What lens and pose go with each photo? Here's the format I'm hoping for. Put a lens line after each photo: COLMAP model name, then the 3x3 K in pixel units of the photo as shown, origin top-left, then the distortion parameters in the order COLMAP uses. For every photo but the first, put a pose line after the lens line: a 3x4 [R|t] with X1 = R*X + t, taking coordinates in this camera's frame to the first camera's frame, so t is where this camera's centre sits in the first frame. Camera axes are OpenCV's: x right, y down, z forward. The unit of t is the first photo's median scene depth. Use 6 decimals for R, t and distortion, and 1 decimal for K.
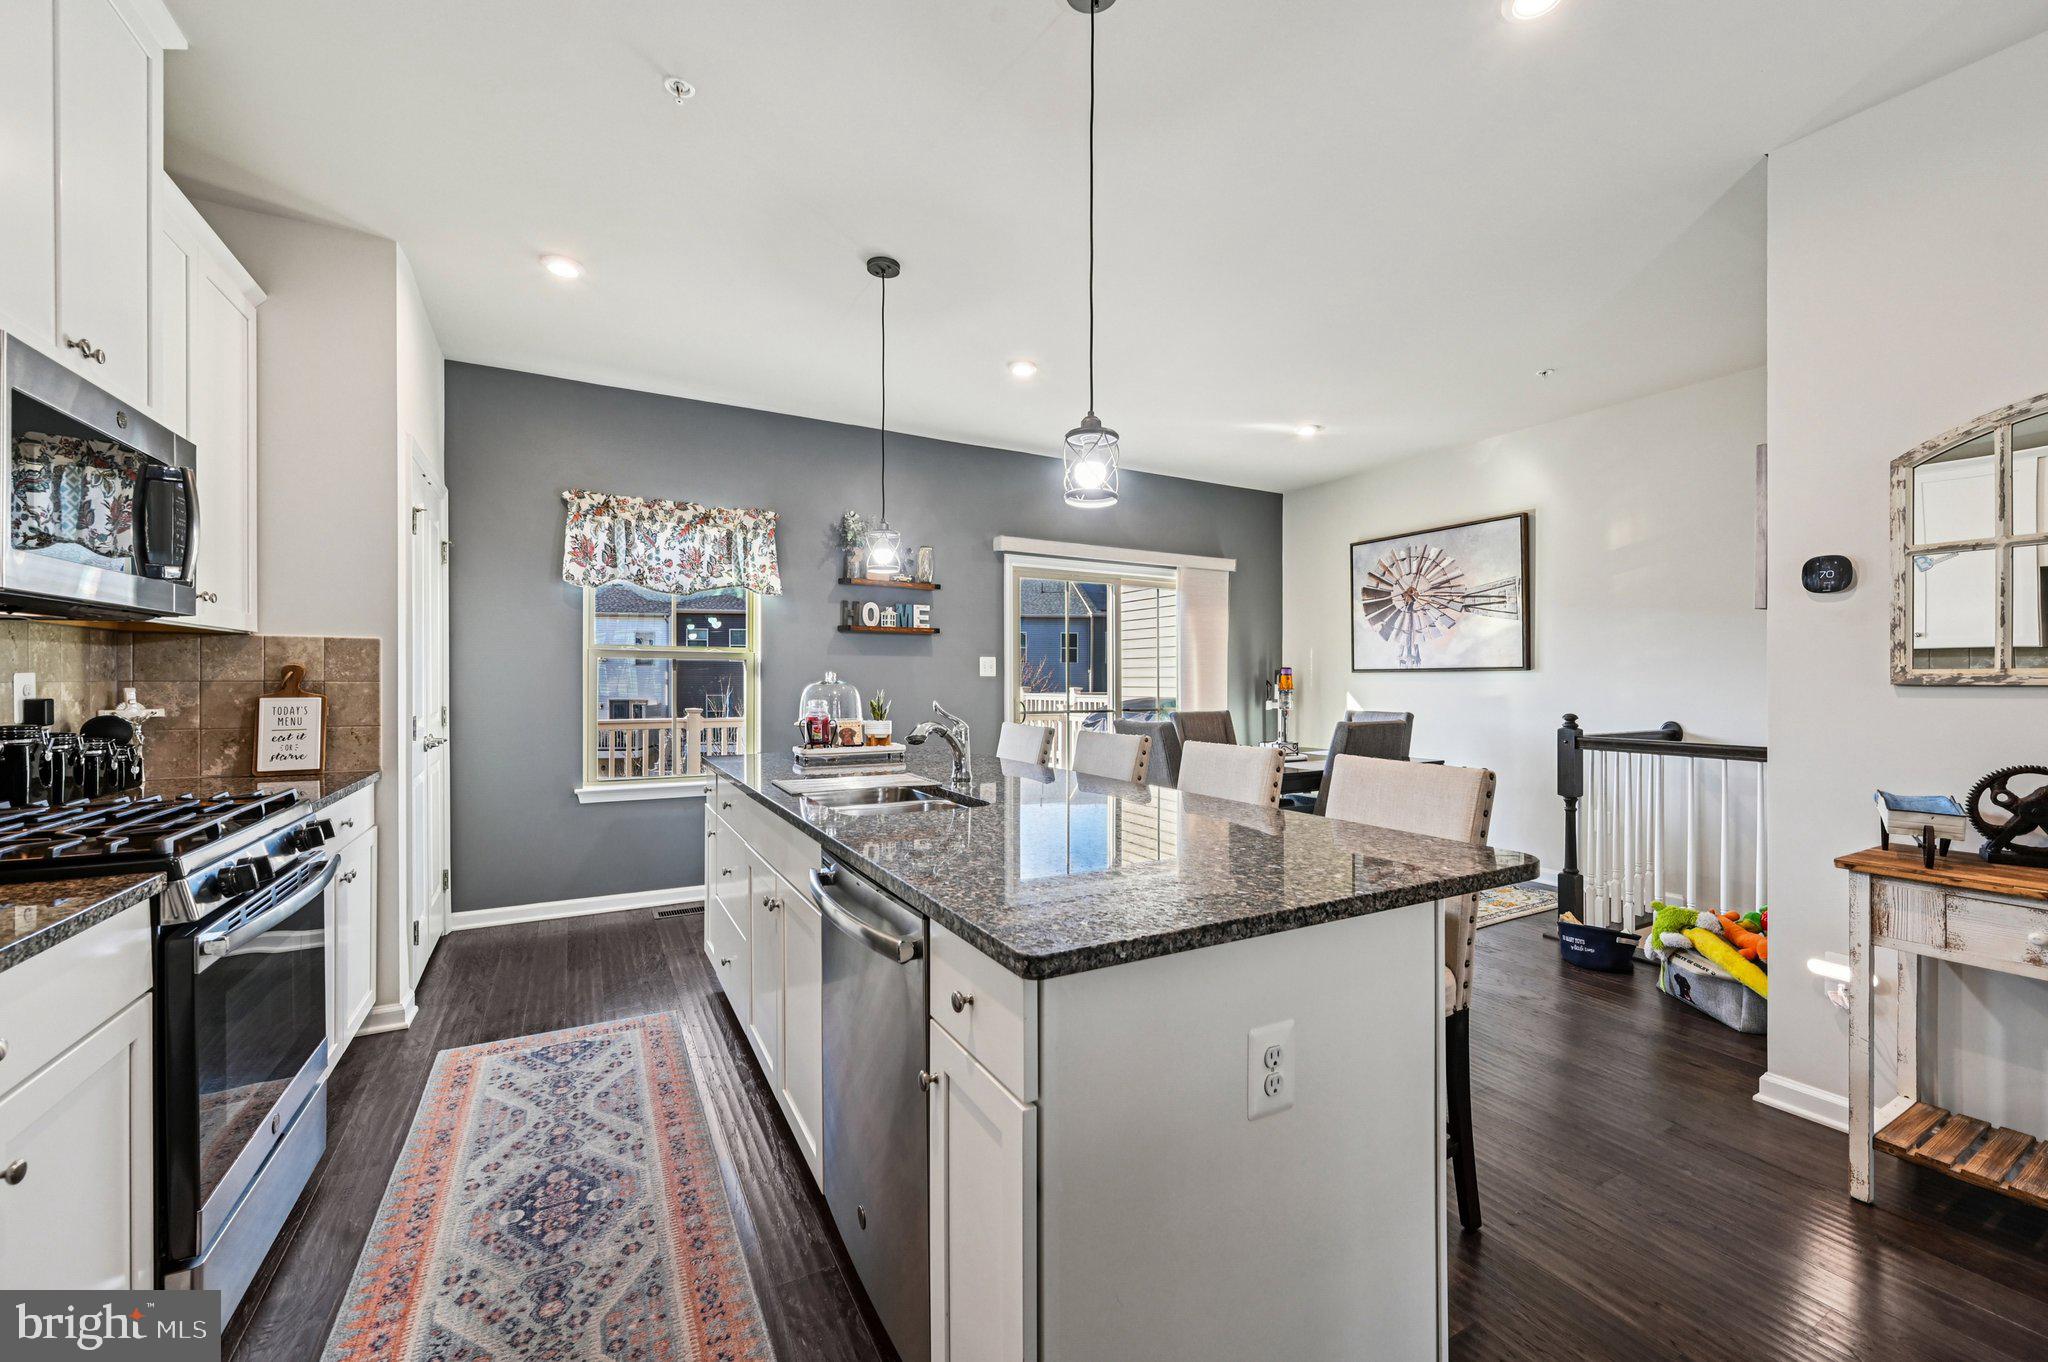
lens RADIAL K [[808.2, 0, 1036.9], [0, 808.2, 684.2], [0, 0, 1]] dist [0.000924, -0.000385]
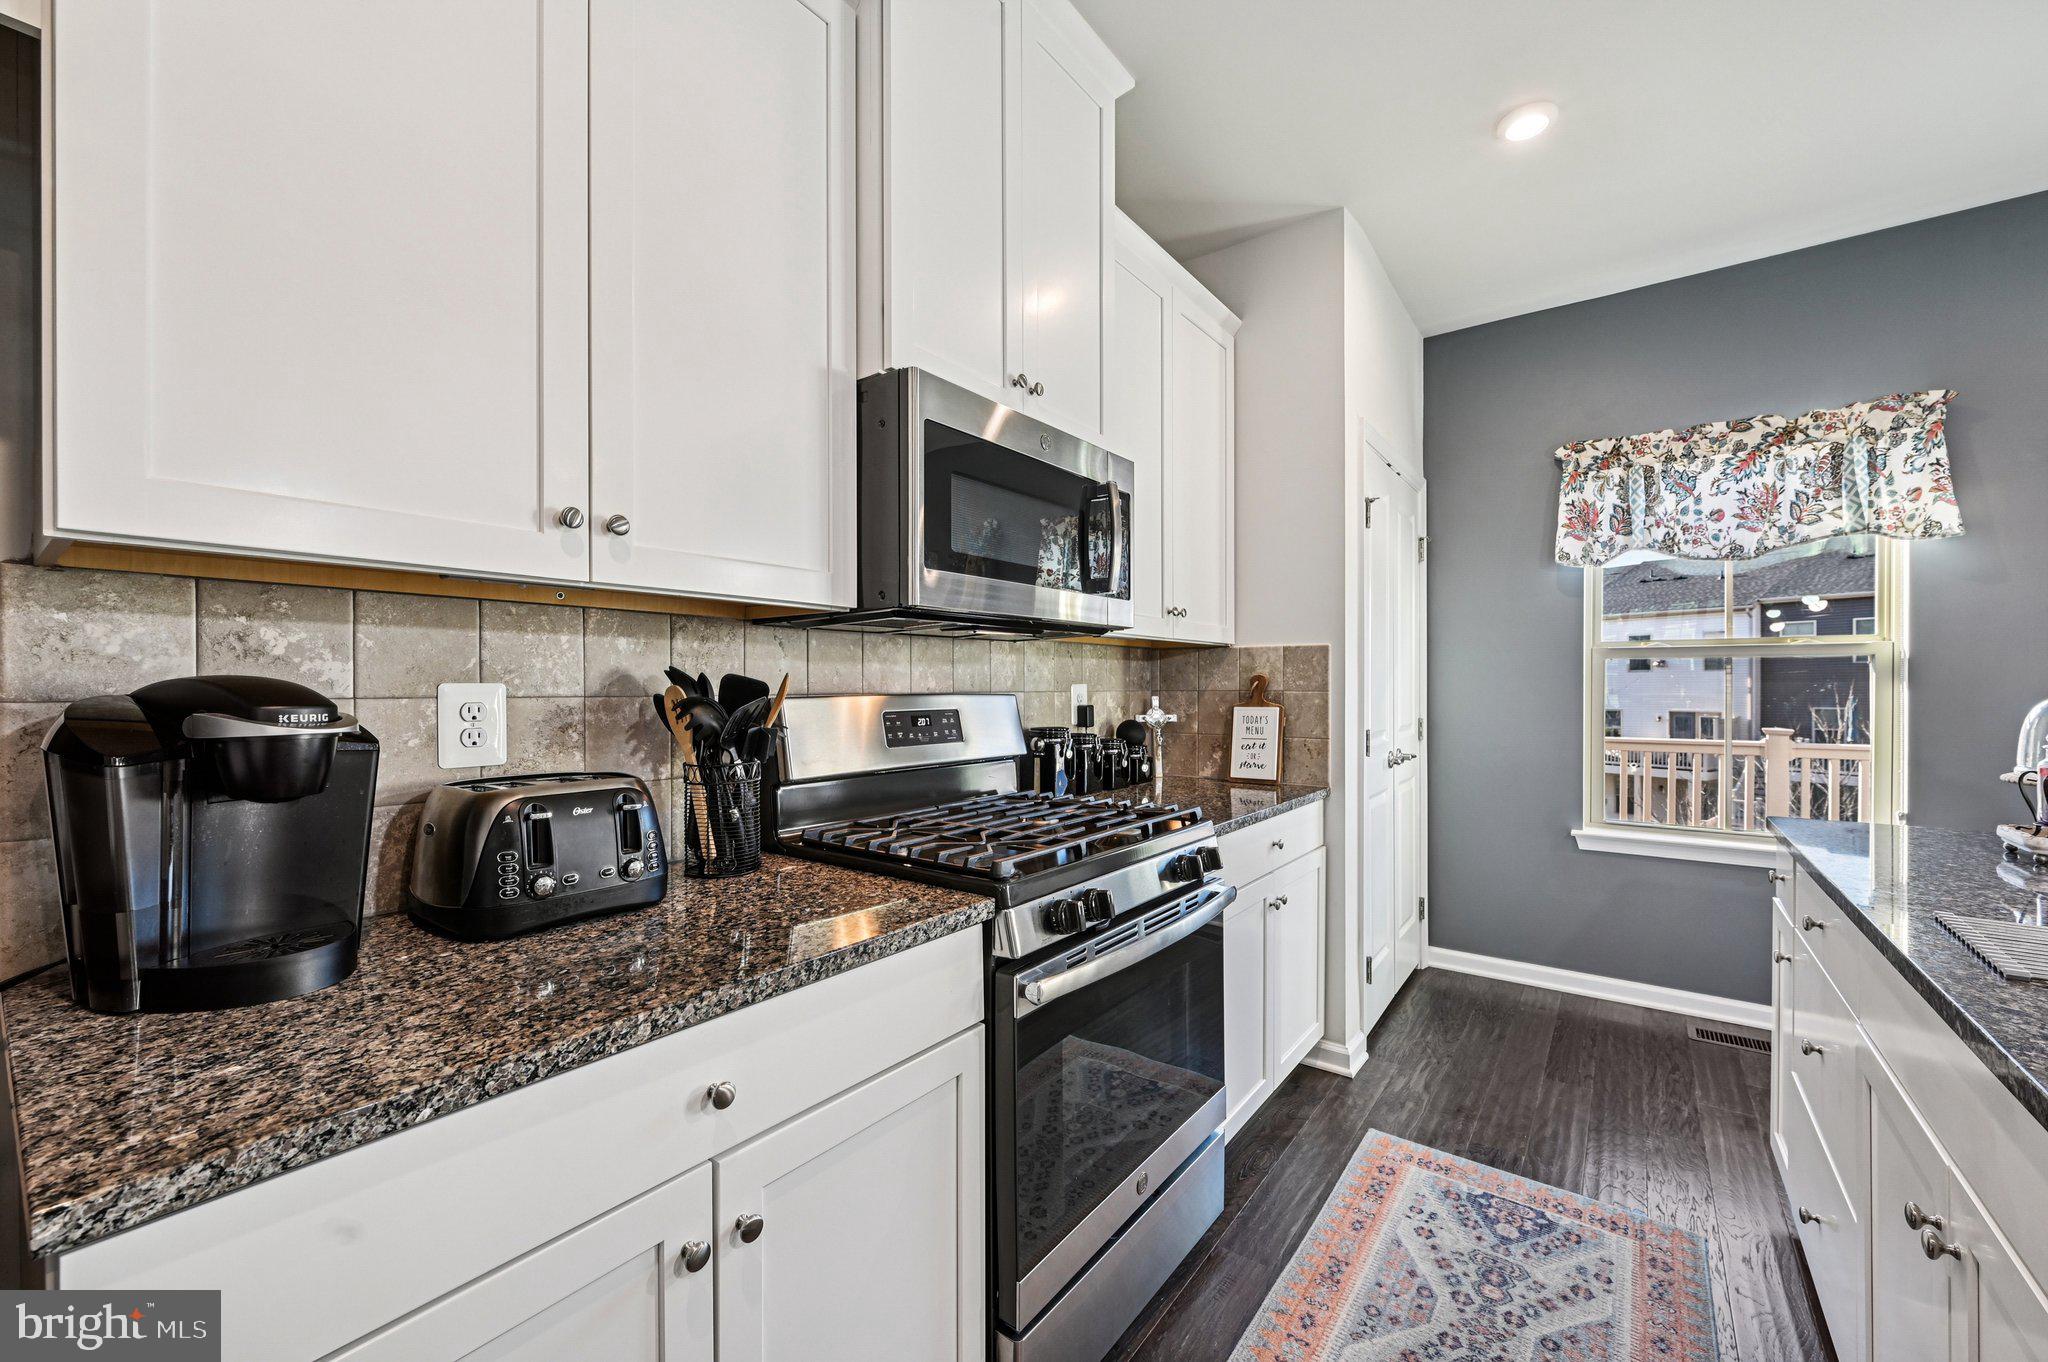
lens RADIAL K [[808.2, 0, 1029.2], [0, 808.2, 690.1], [0, 0, 1]] dist [0.000924, -0.000385]
pose [[0.398057, 0.001539, -0.917359, -0.064877], [-0.003887, 0.999992, -0.000009, -0.002157], [0.917352, 0.003569, 0.398060, 0.204019]]
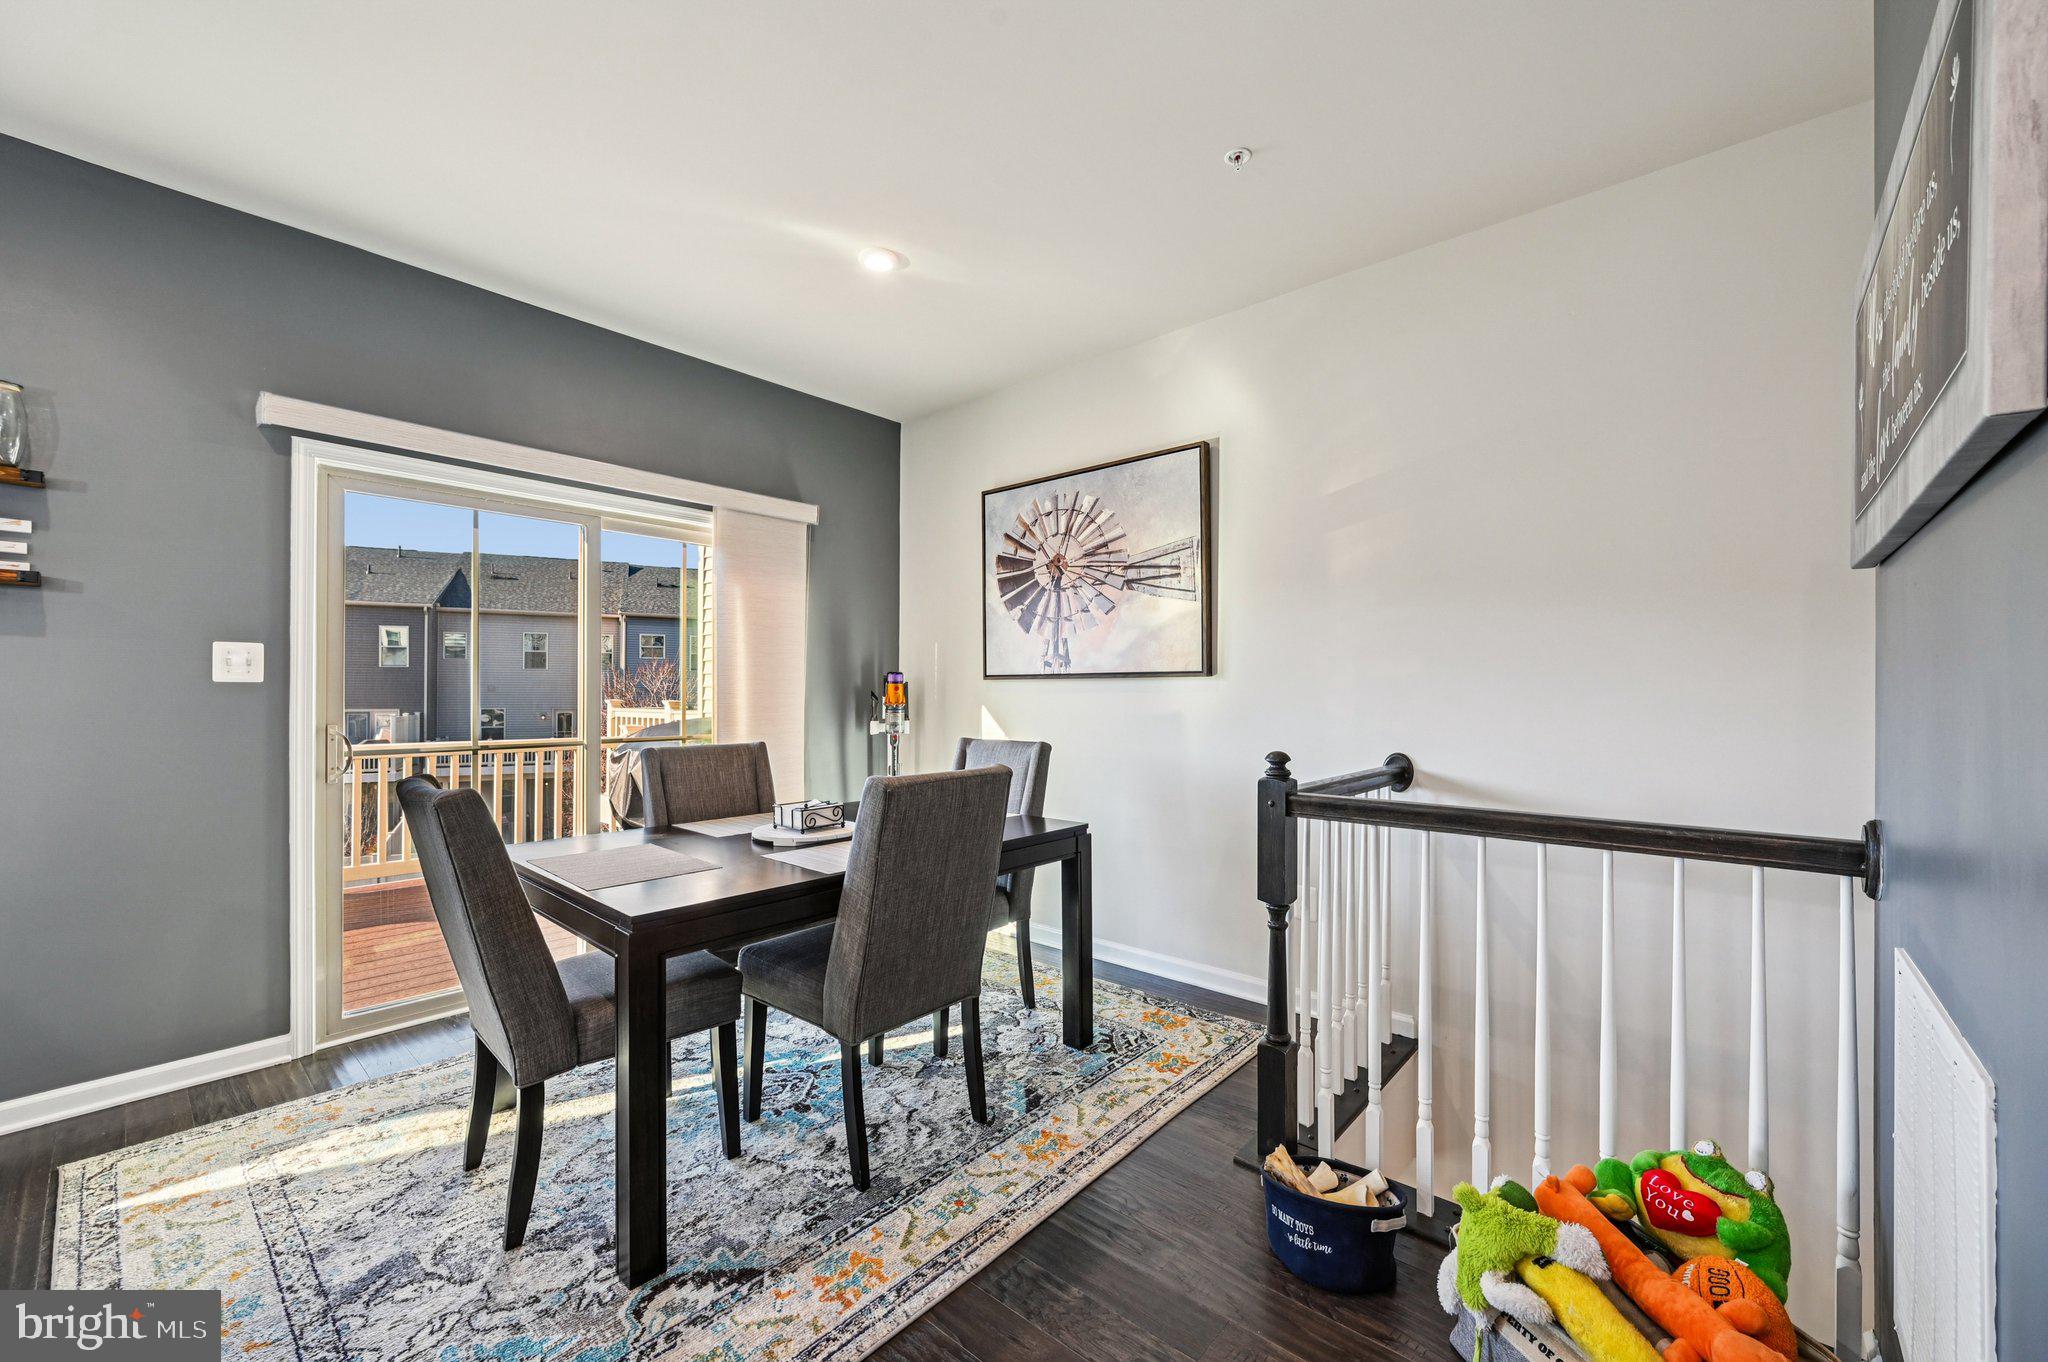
lens RADIAL K [[808.2, 0, 1034.9], [0, 808.2, 688.6], [0, 0, 1]] dist [0.000924, -0.000385]
pose [[0.944221, 0.002910, 0.329300, 0.282064], [-0.000320, 0.999969, -0.007921, -0.002387], [-0.329313, 0.007374, 0.944192, 0.468042]]
